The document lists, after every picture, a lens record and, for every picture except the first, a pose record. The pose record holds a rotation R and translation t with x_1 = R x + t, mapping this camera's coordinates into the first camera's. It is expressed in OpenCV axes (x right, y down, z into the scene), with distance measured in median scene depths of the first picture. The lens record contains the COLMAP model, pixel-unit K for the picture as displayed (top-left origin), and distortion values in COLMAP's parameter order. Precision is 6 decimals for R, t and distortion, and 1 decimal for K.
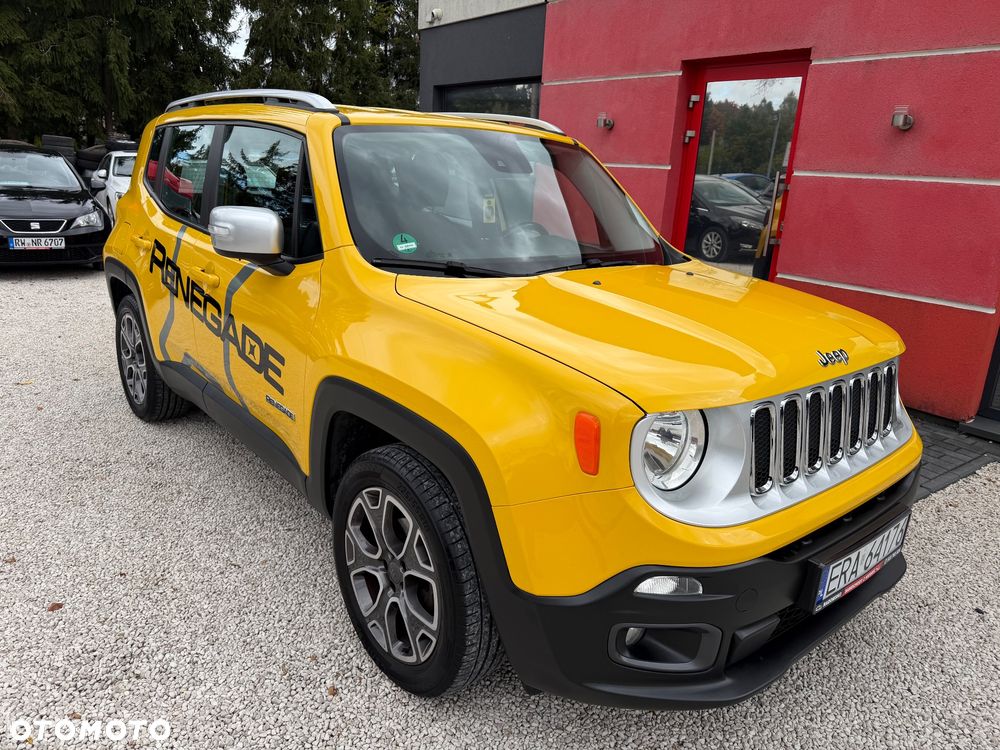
lens RADIAL K [[701.0, 0, 498.7], [0, 701.0, 376.2], [0, 0, 1]] dist [0.018274, -0.020910]
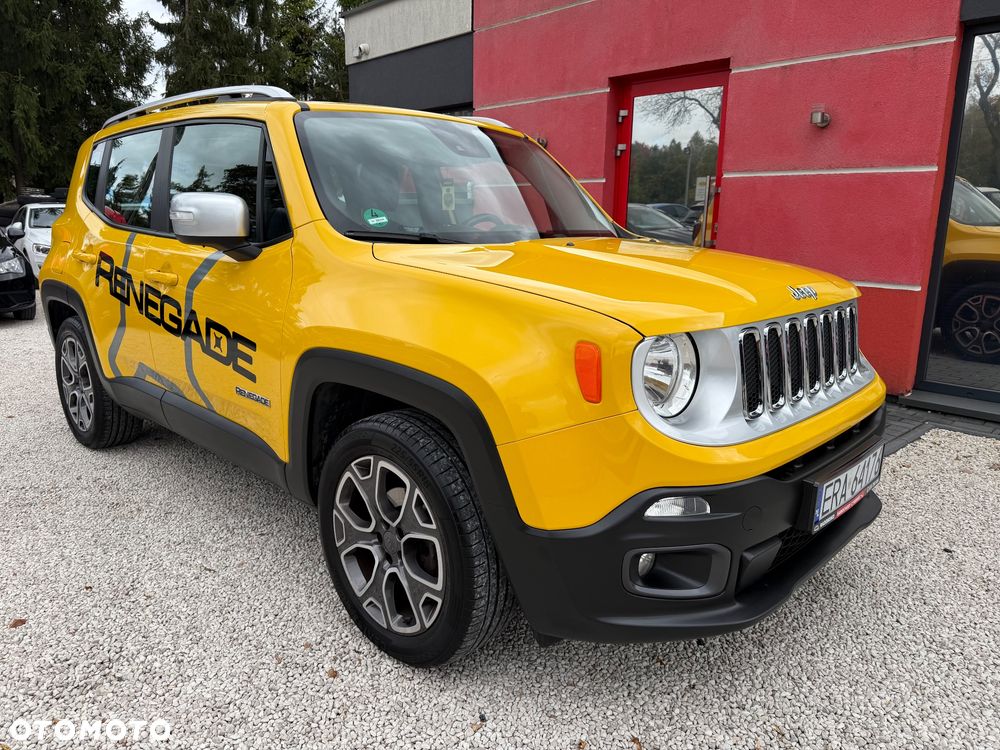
lens RADIAL K [[701.0, 0, 496.5], [0, 701.0, 379.0], [0, 0, 1]] dist [0.018274, -0.020910]
pose [[0.994014, -0.064657, 0.088066, -0.067336], [0.069561, 0.996126, -0.053806, 0.107232], [-0.084246, 0.059610, 0.994660, 0.004841]]
